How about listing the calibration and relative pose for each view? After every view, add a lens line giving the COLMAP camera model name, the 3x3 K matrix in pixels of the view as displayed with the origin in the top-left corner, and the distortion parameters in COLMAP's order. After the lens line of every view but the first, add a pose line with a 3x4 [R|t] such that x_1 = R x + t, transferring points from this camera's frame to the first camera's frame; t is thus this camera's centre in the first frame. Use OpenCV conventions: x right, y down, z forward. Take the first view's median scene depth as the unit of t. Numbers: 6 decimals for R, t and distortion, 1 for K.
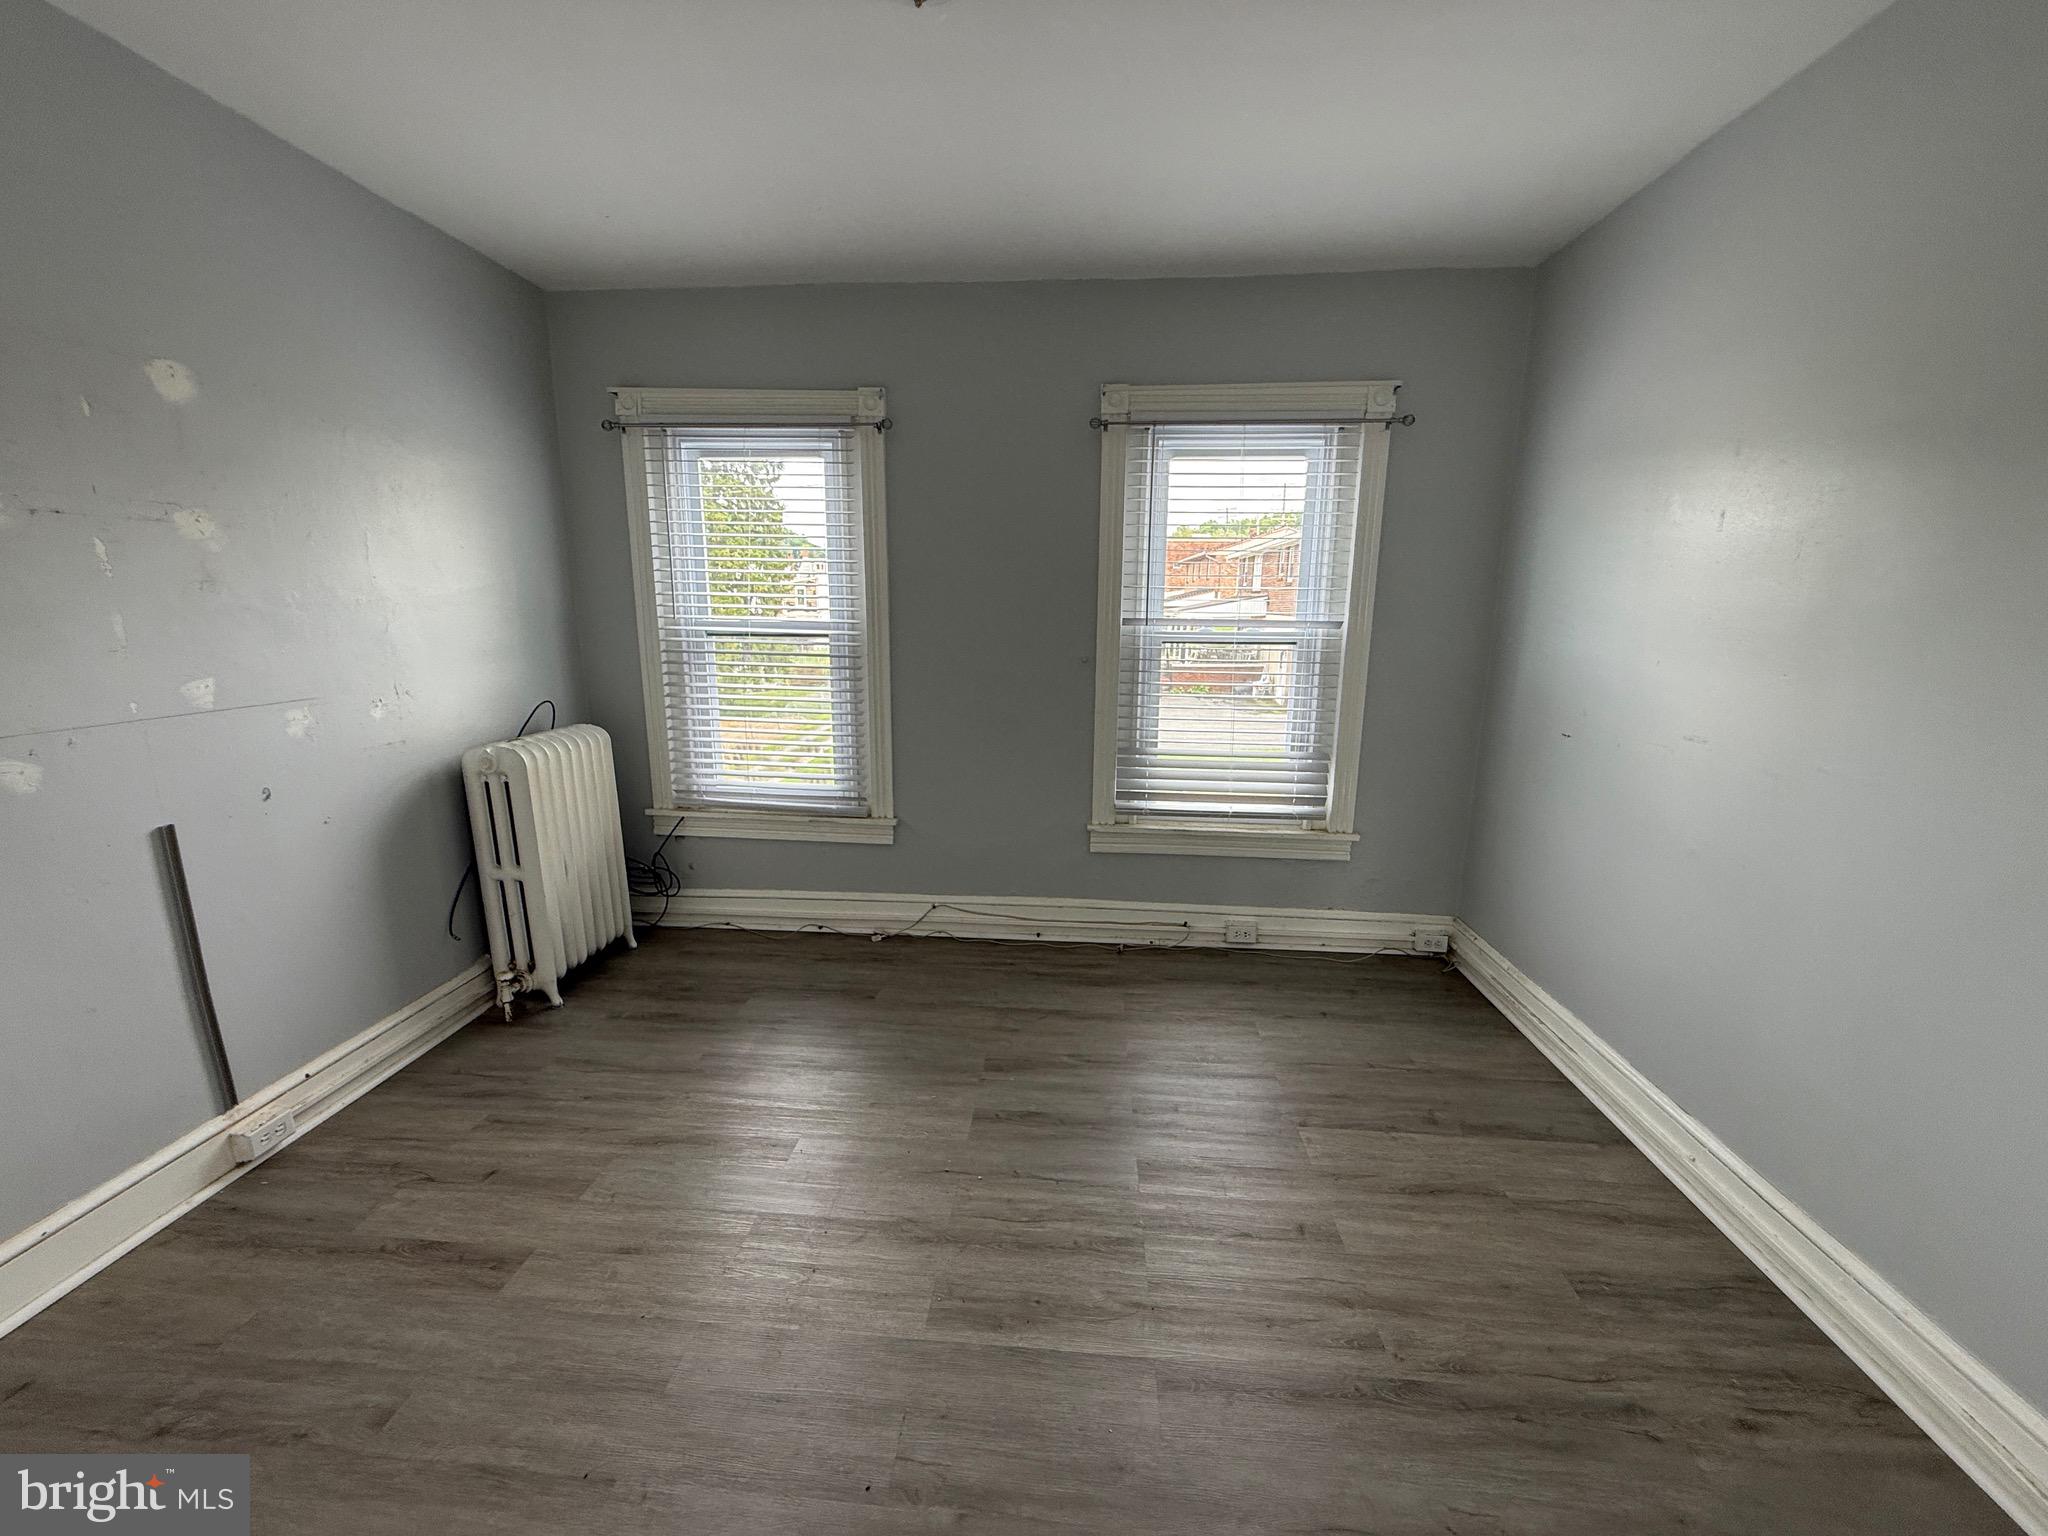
lens RADIAL K [[817.8, 0, 1022.6], [0, 817.8, 776.9], [0, 0, 1]] dist [-0.000498, -0.000060]
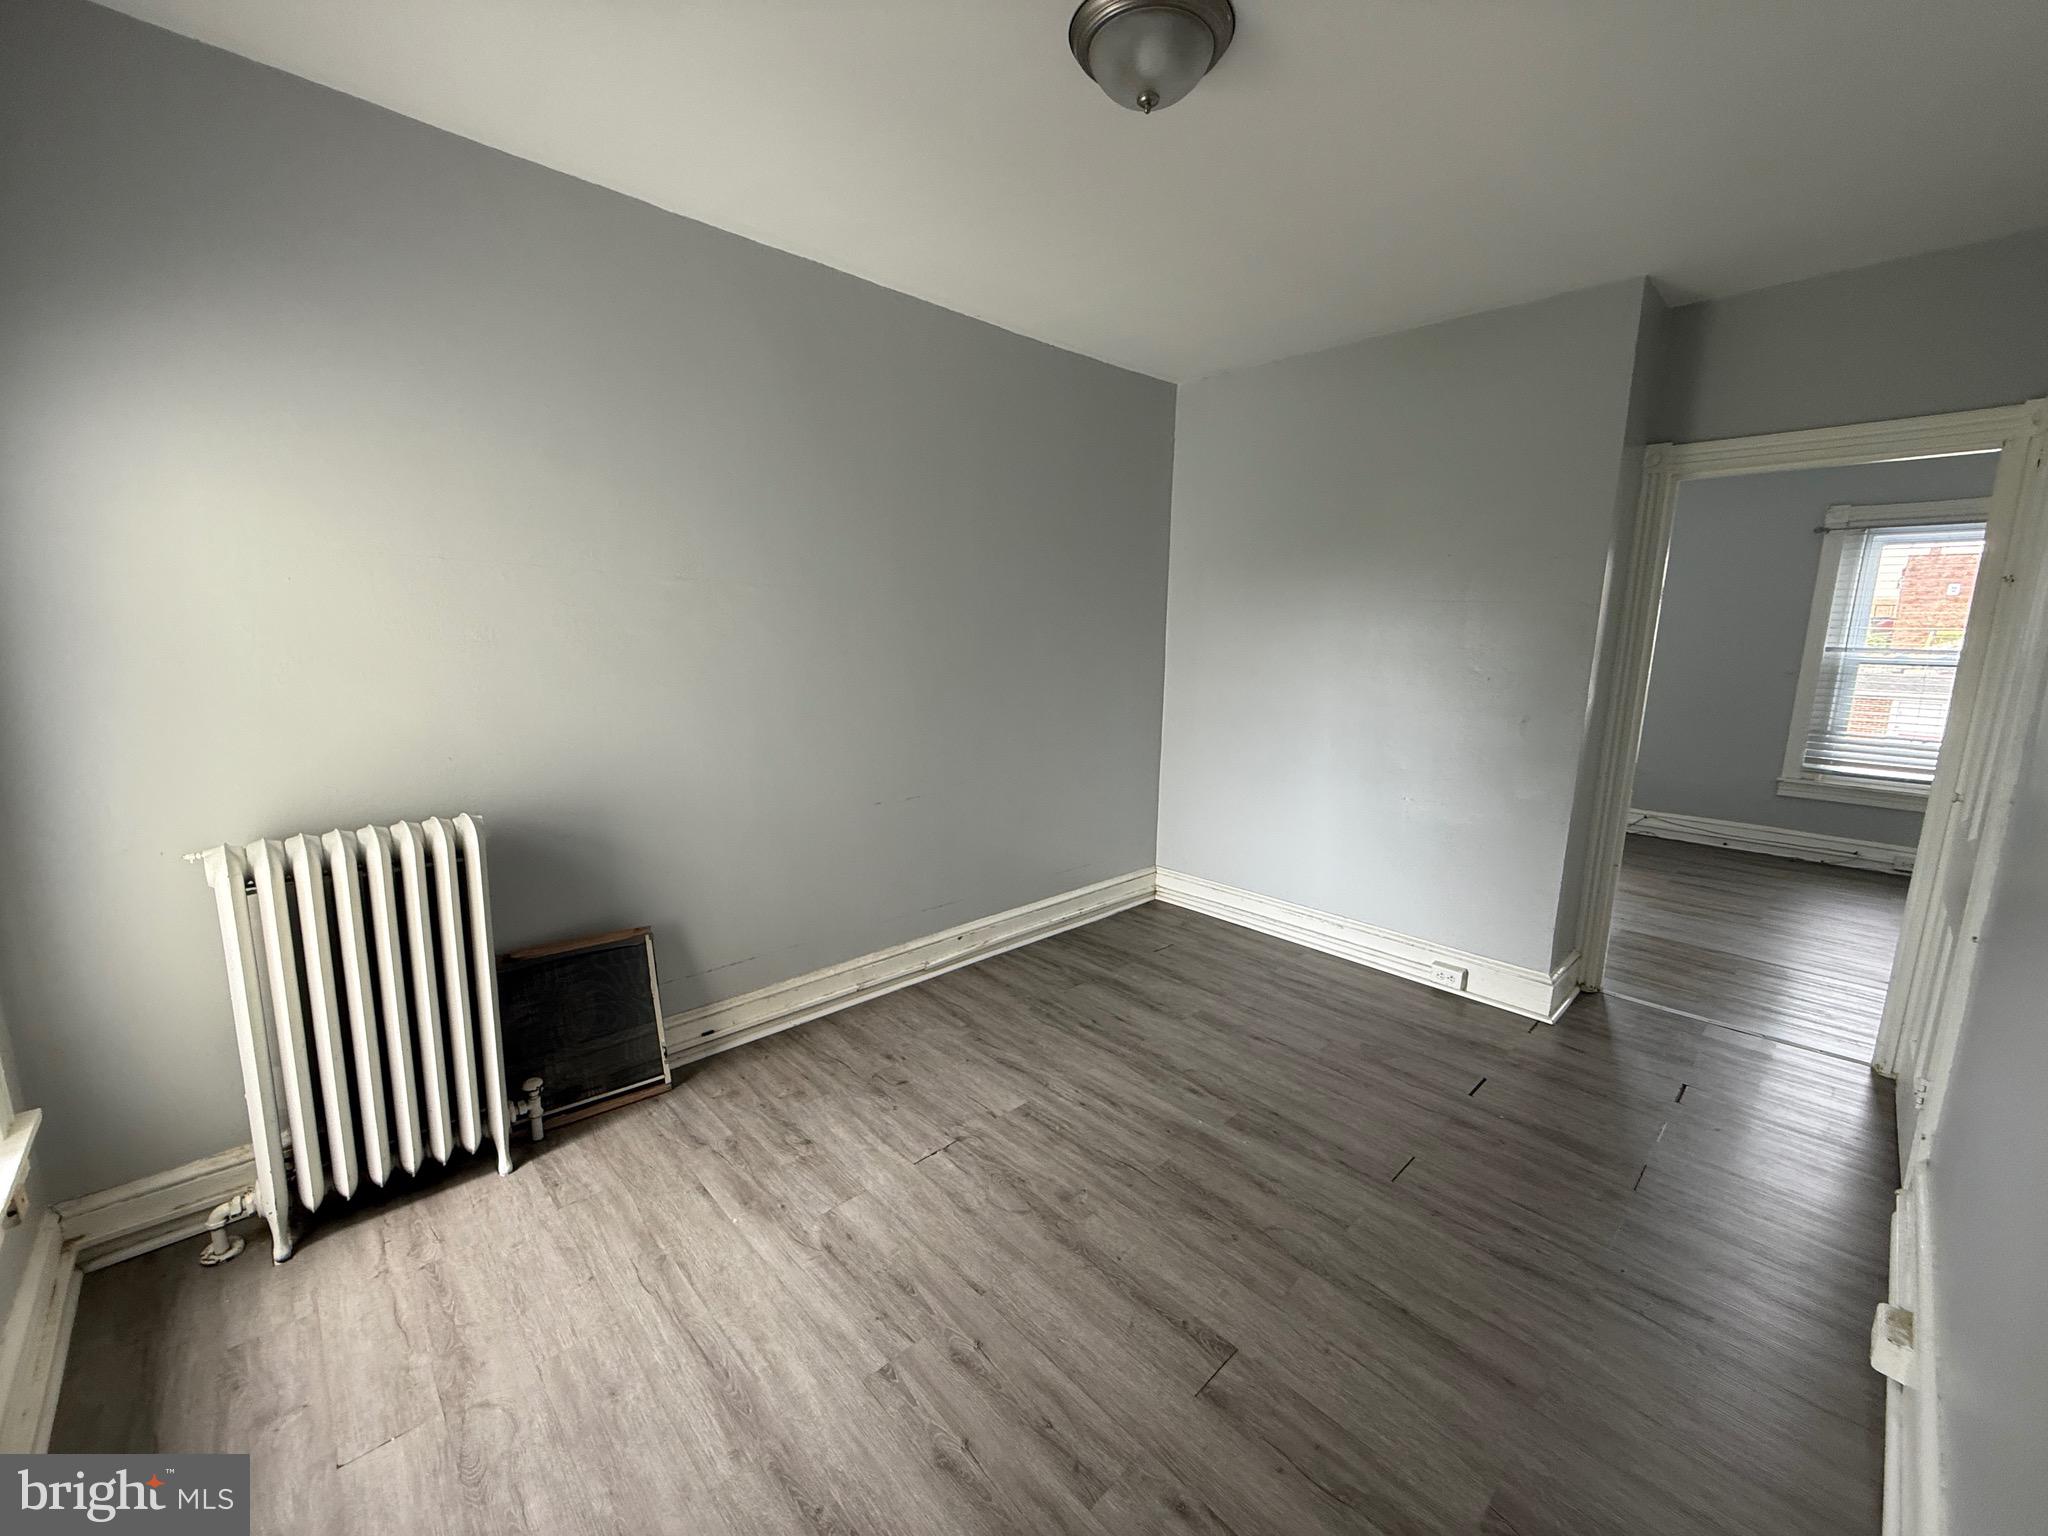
lens RADIAL K [[817.8, 0, 1020.9], [0, 817.8, 760.1], [0, 0, 1]] dist [-0.000498, -0.000060]
pose [[0.743069, 0.119090, -0.658533, 0.030925], [-0.159704, 0.987163, -0.001685, 0.267295], [0.649880, 0.106423, 0.752550, -1.154759]]
